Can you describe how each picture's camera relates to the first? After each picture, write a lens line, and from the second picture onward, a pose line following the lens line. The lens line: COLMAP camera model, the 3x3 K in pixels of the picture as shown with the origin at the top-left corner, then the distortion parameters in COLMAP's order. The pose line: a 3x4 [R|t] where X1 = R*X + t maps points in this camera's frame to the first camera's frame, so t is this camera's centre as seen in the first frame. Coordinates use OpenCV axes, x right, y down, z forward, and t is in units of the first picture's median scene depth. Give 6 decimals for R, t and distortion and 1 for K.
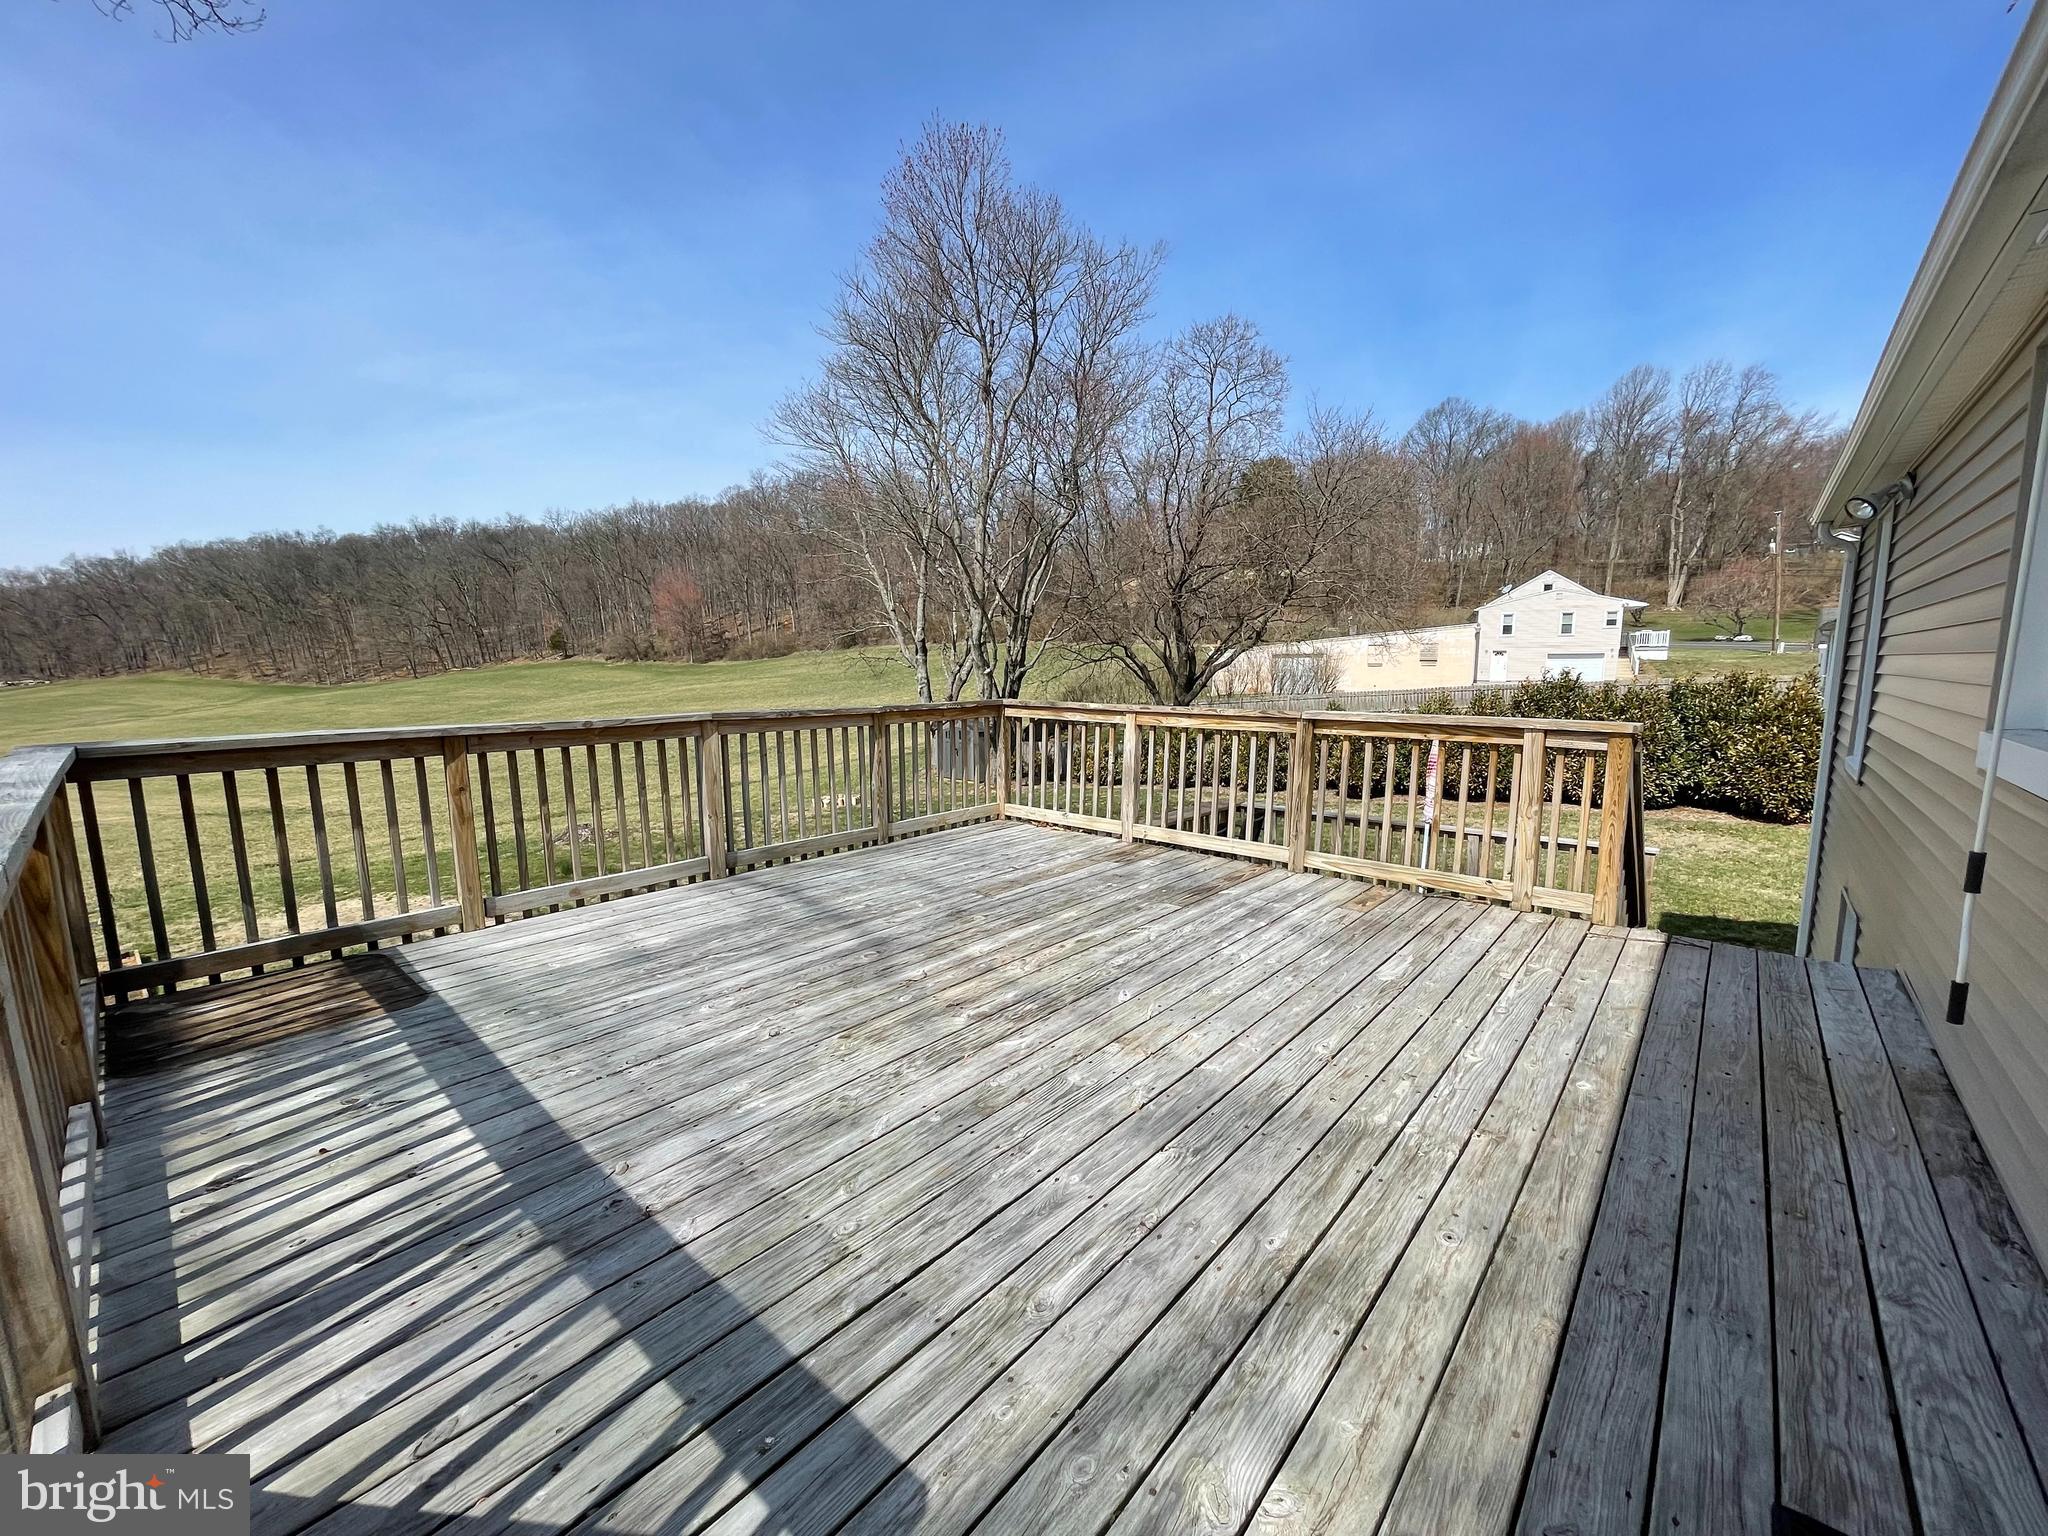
lens RADIAL K [[822.7, 0, 1015.2], [0, 822.7, 780.2], [0, 0, 1]] dist [0.000027, 0.000177]
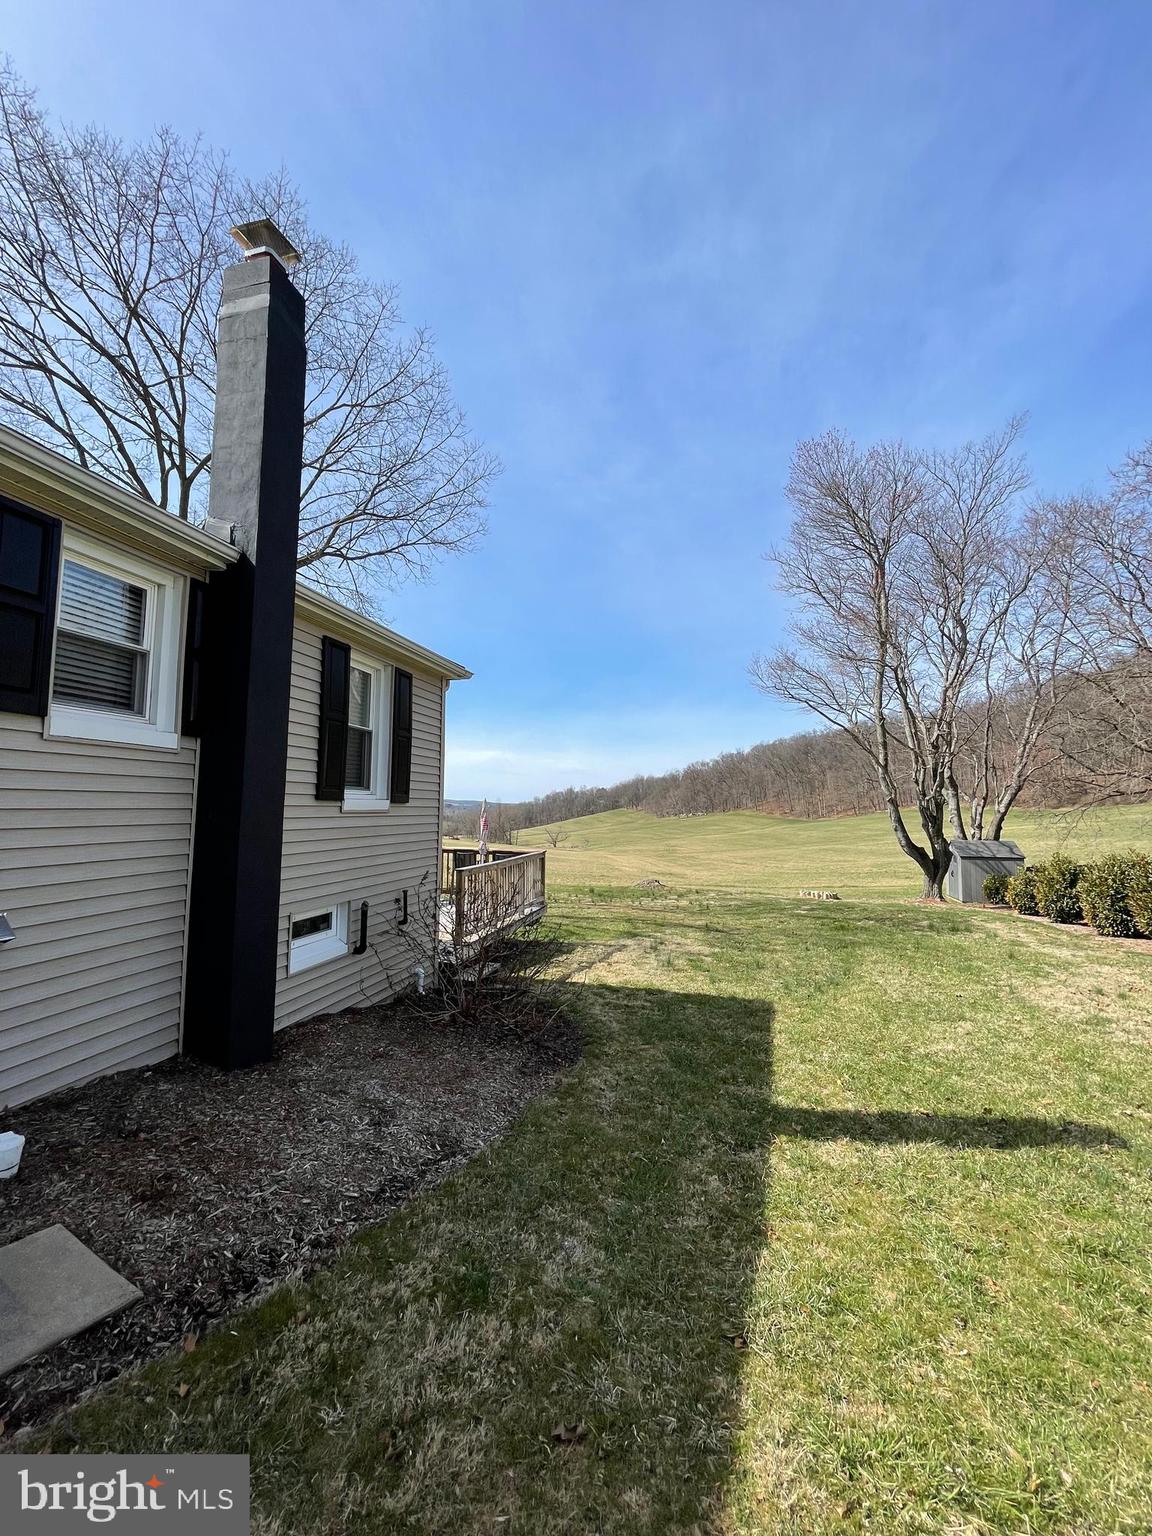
lens RADIAL K [[617.1, 0, 568.8], [0, 617.1, 761.2], [0, 0, 1]] dist [0.000027, 0.000177]
pose [[0.440622, -0.055668, -0.895965, 0.096923], [-0.140736, 0.981450, -0.130191, -0.000264], [0.886592, 0.183459, 0.424614, 0.029526]]
